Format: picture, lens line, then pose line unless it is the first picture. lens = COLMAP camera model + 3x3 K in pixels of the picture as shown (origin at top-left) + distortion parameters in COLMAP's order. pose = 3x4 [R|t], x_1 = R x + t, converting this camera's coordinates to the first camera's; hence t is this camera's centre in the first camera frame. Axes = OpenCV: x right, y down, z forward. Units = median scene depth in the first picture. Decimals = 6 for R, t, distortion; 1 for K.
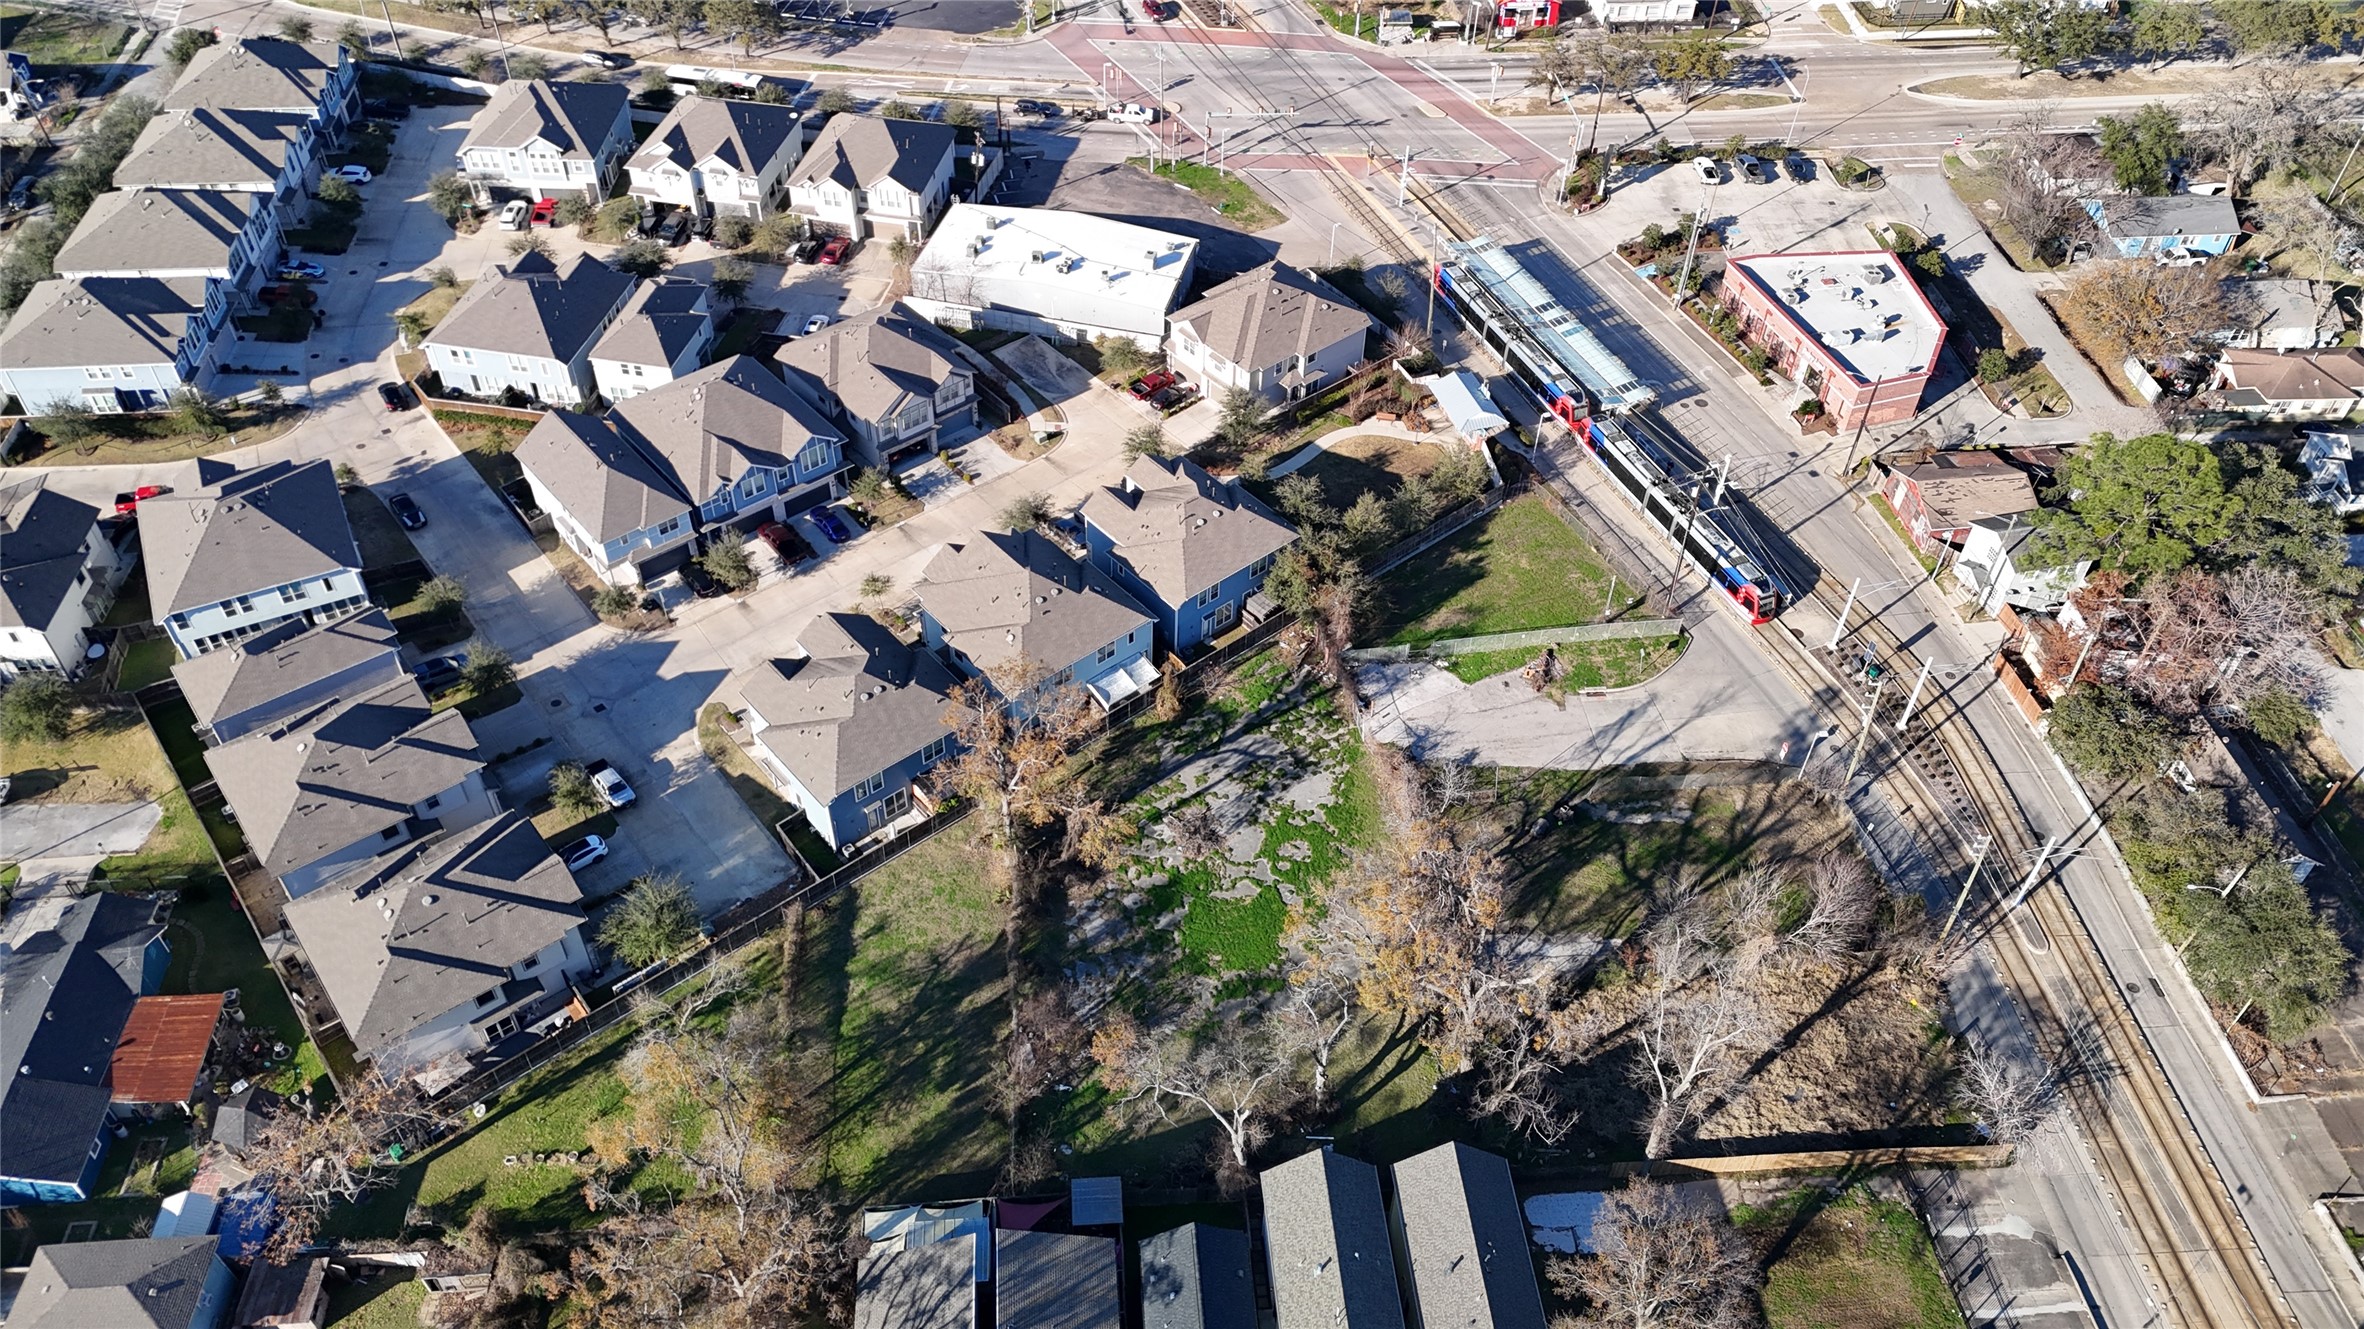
lens RADIAL K [[1744.5, 0, 1168.4], [0, 1744.5, 661.6], [0, 0, 1]] dist [0.095140, -0.096537]
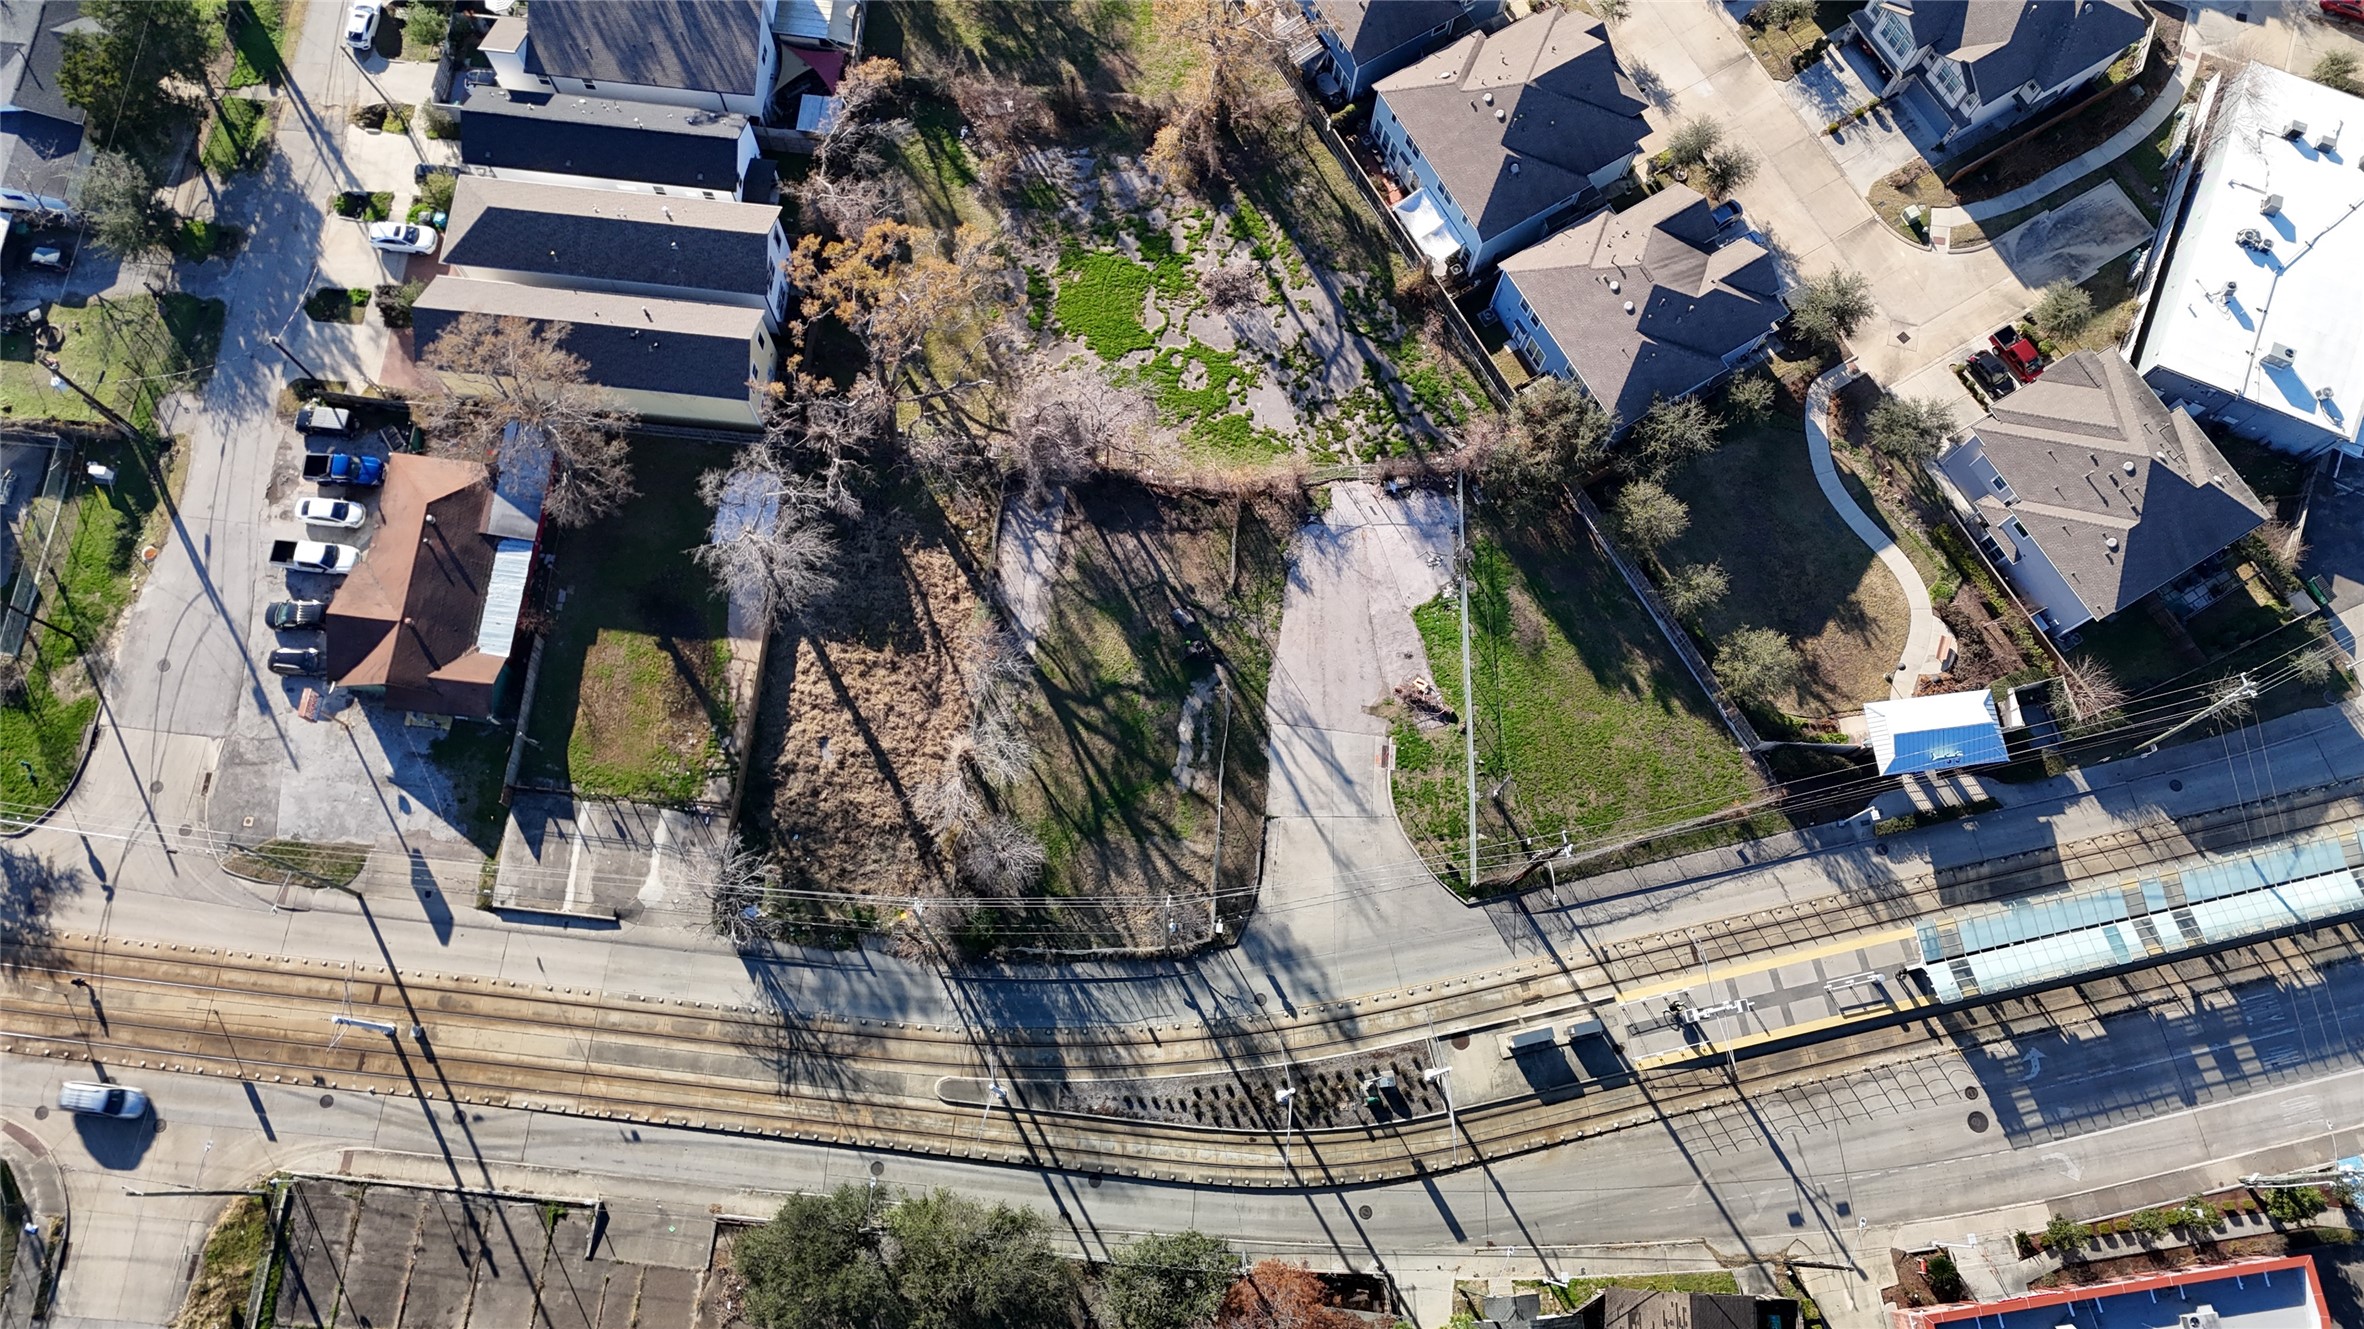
lens RADIAL K [[1730.5, 0, 1175.1], [0, 1730.5, 661.2], [0, 0, 1]] dist [0.080195, -0.072574]
pose [[-0.164222, 0.940881, -0.296265, 0.480349], [-0.700411, 0.100264, 0.706662, -0.518112], [0.694590, 0.323557, 0.642539, 0.400797]]
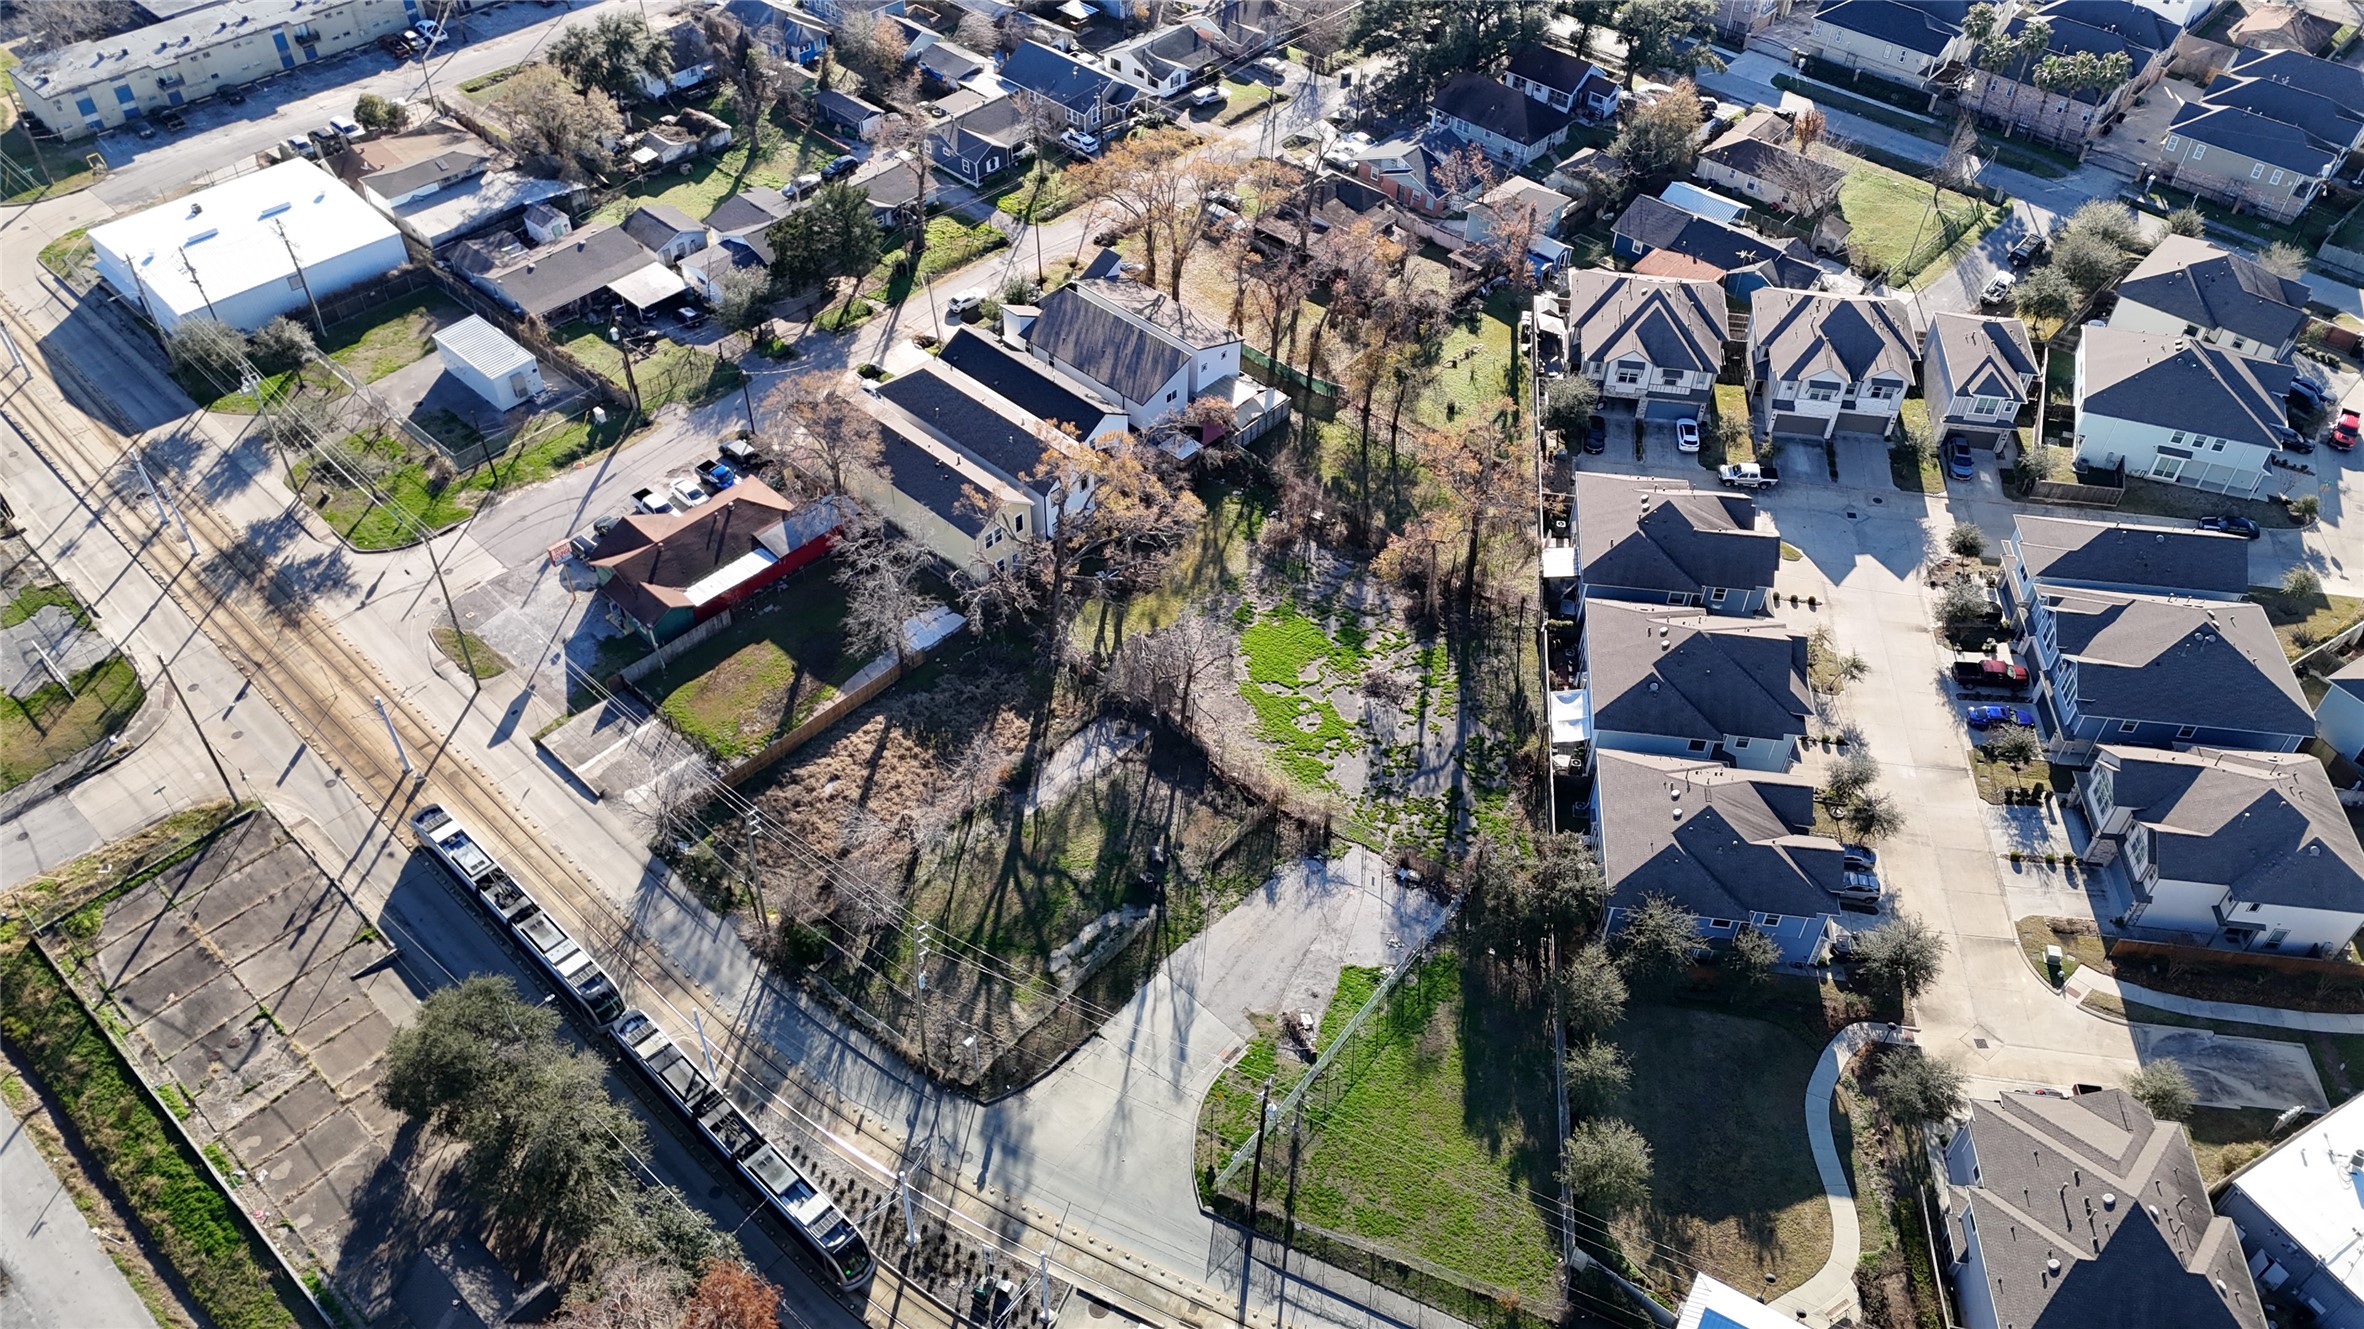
lens RADIAL K [[1730.5, 0, 1175.1], [0, 1730.5, 661.2], [0, 0, 1]] dist [0.080195, -0.072574]
pose [[-0.732578, 0.456706, -0.504727, 0.610140], [-0.487463, 0.165536, 0.857308, -0.717718], [0.475088, 0.874081, 0.101360, 0.775505]]
